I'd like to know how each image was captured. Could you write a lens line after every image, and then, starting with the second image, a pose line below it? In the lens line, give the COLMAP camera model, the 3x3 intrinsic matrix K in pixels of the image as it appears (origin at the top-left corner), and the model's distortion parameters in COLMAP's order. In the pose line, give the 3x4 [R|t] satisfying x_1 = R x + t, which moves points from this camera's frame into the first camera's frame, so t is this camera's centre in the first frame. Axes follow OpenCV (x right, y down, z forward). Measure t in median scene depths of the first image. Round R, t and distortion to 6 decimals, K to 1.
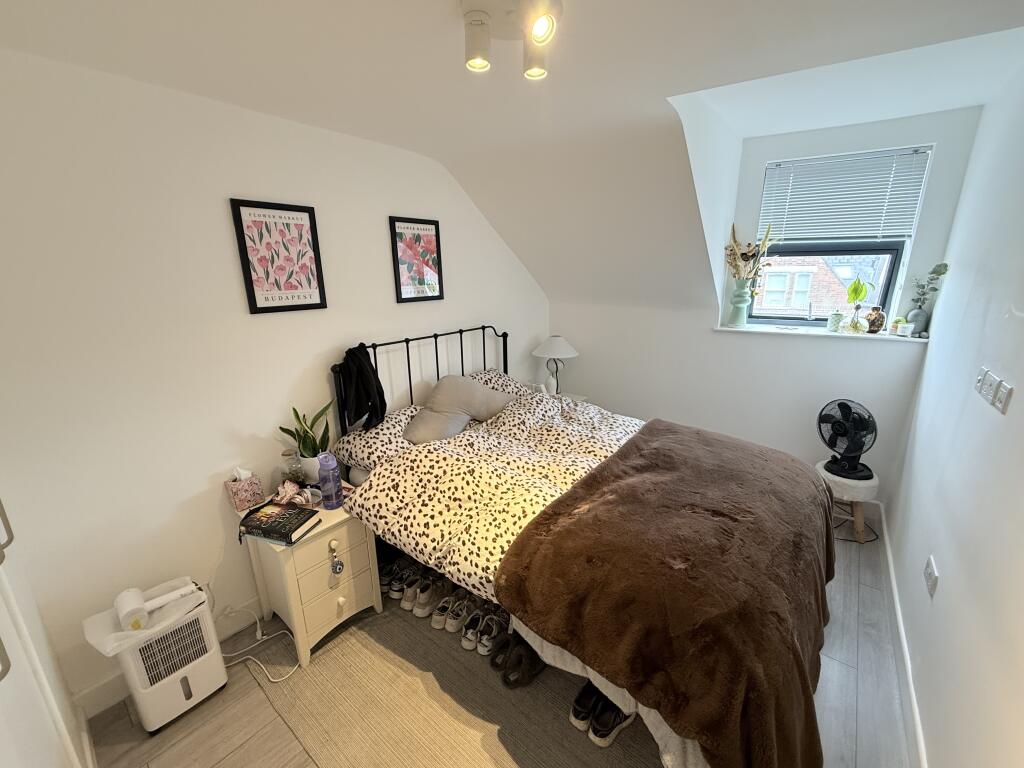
lens RADIAL K [[415.1, 0, 515.4], [0, 415.1, 384.4], [0, 0, 1]] dist [-0.000394, -0.000066]
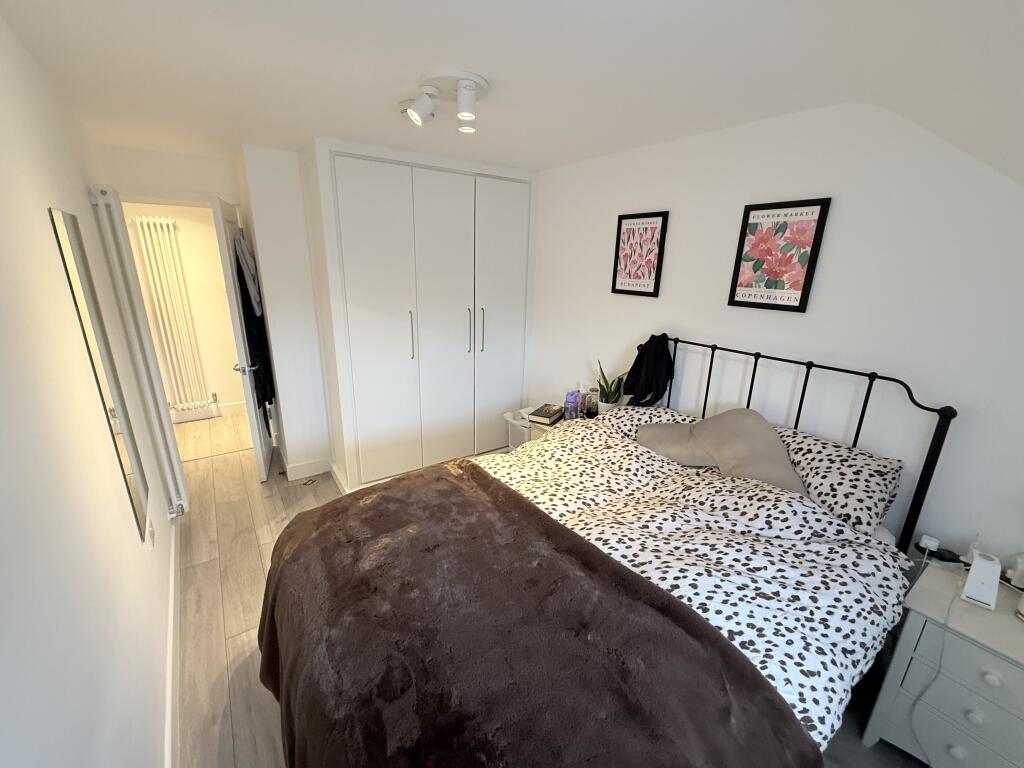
lens RADIAL K [[415.1, 0, 515.4], [0, 415.1, 384.4], [0, 0, 1]] dist [-0.000394, -0.000066]
pose [[-0.253044, 0.276432, -0.927122, 0.809783], [-0.287047, 0.893705, 0.344813, -0.257316], [0.923890, 0.353380, -0.146798, 0.903894]]
